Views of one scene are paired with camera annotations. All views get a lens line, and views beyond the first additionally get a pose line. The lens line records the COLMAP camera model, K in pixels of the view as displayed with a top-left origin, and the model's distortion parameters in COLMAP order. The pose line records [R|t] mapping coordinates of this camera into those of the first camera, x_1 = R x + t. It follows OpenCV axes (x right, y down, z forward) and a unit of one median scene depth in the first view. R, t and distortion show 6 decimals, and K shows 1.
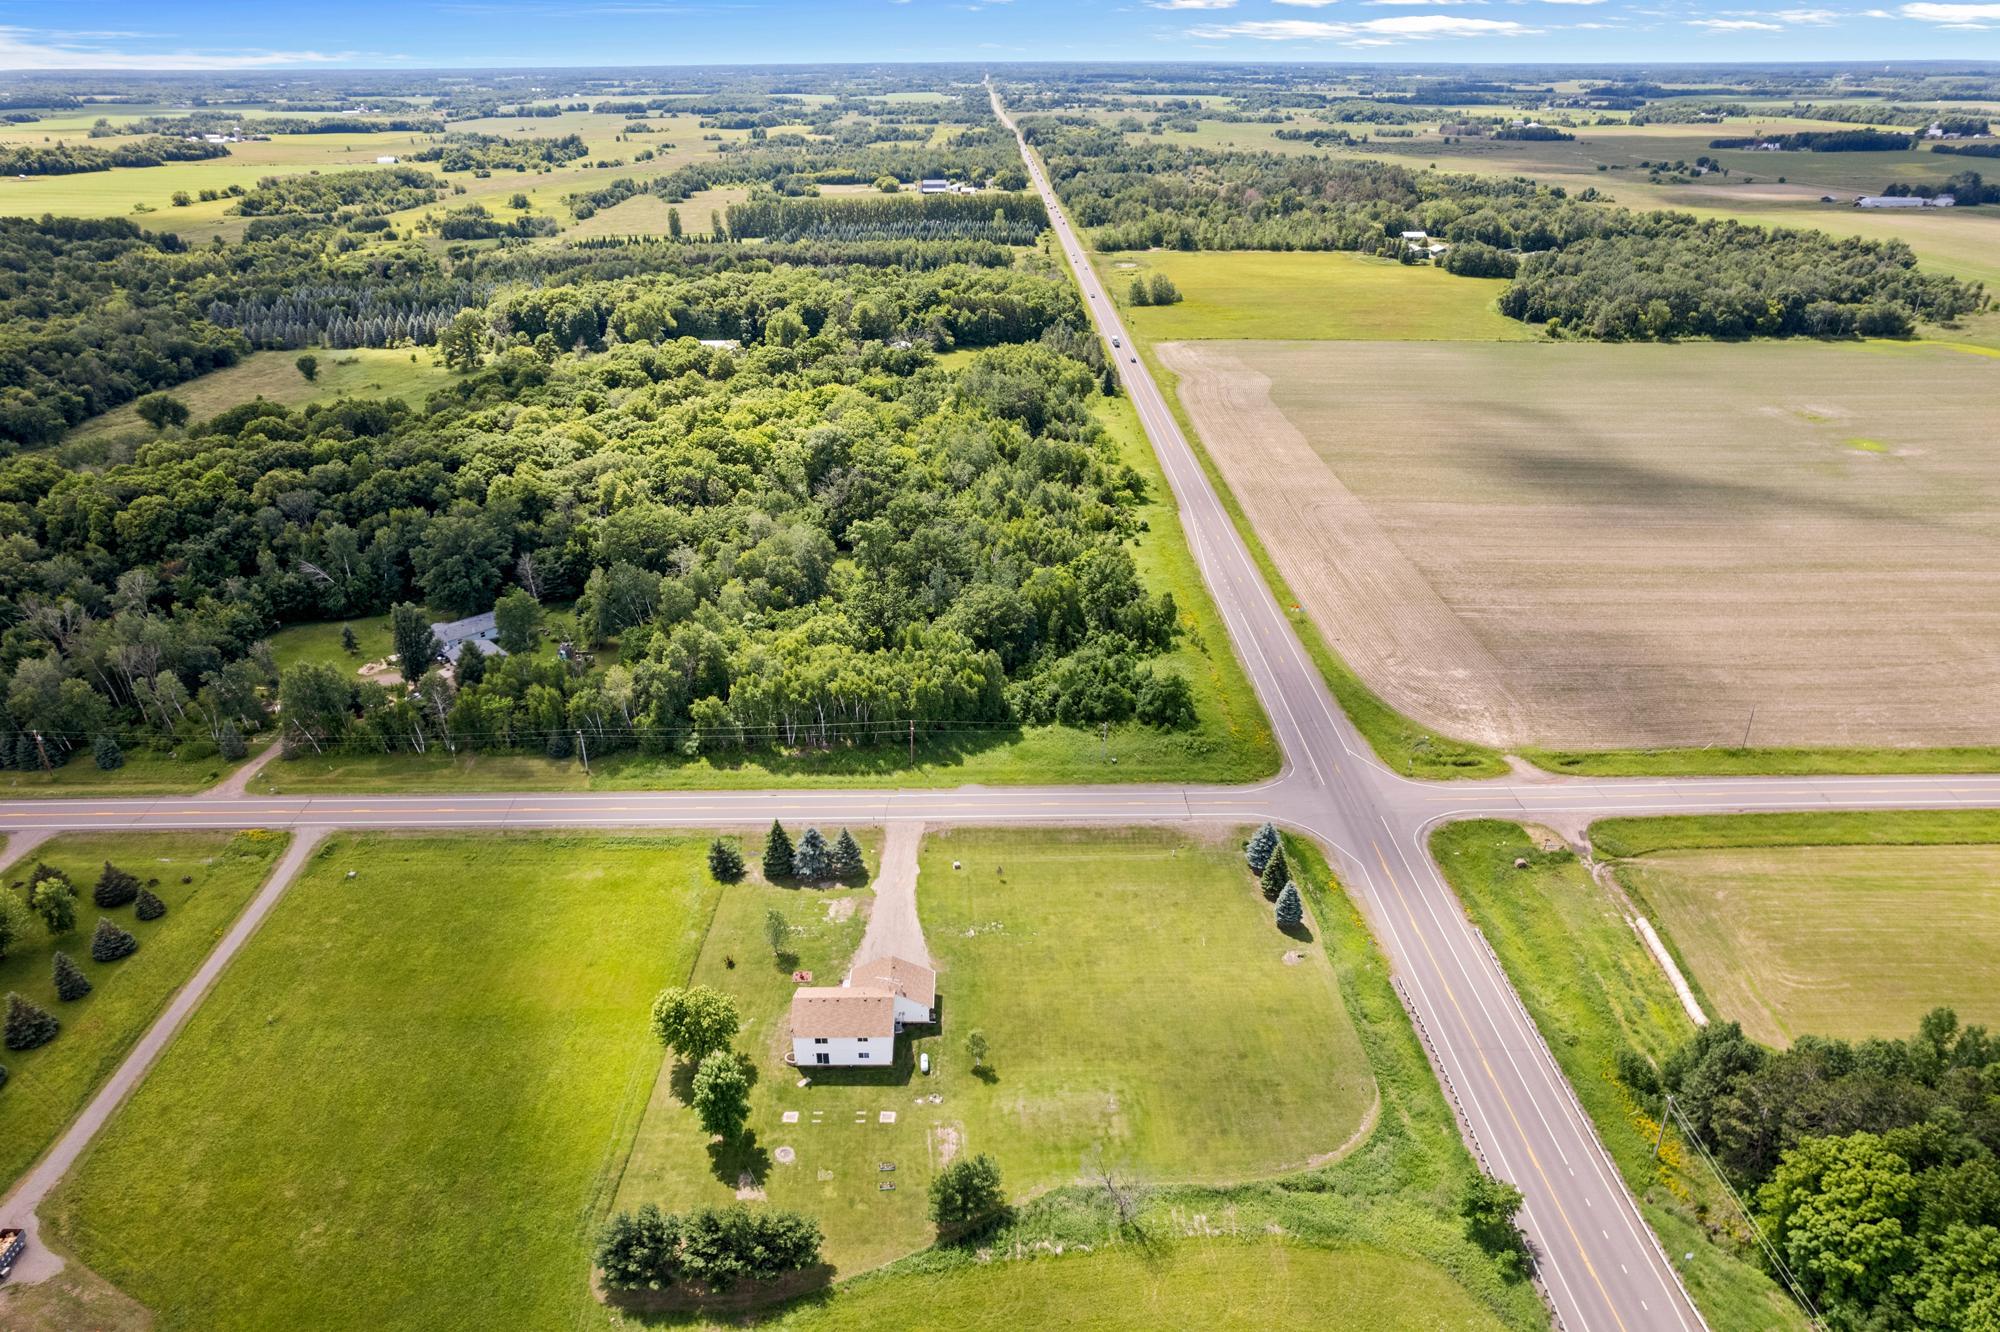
lens RADIAL K [[1287.6, 0, 1000.0], [0, 1287.6, 666.0], [0, 0, 1]] dist [-0.079560, 0.085535]
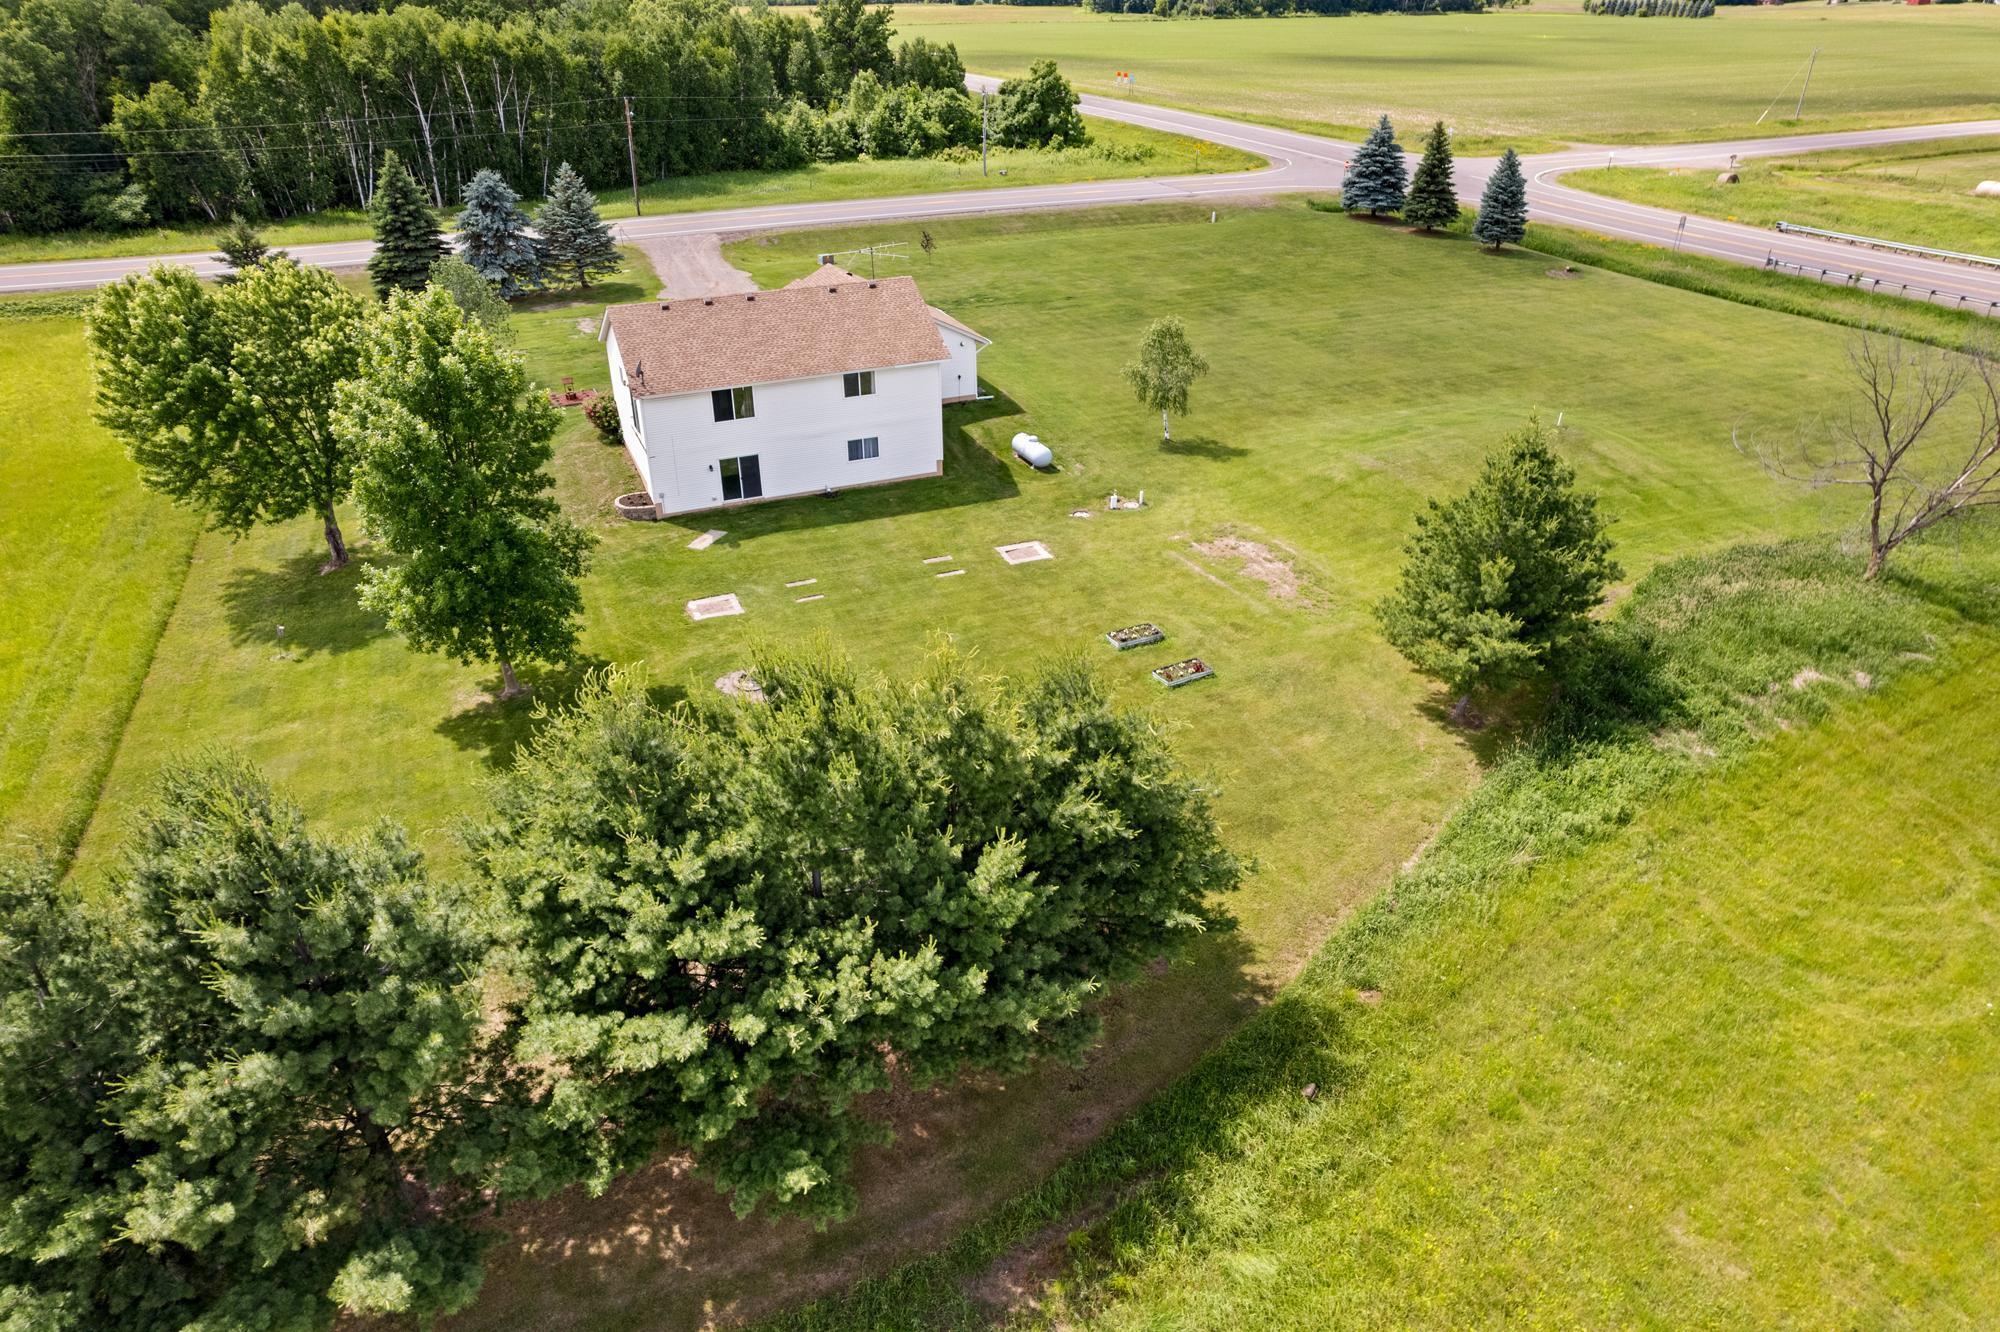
lens RADIAL K [[1287.6, 0, 1000.0], [0, 1287.6, 666.0], [0, 0, 1]] dist [-0.079560, 0.085535]
pose [[0.924117, -0.193846, 0.329290, -0.194524], [0.176158, 0.980853, 0.083039, 0.340111], [-0.339082, -0.018731, 0.940570, 0.680839]]
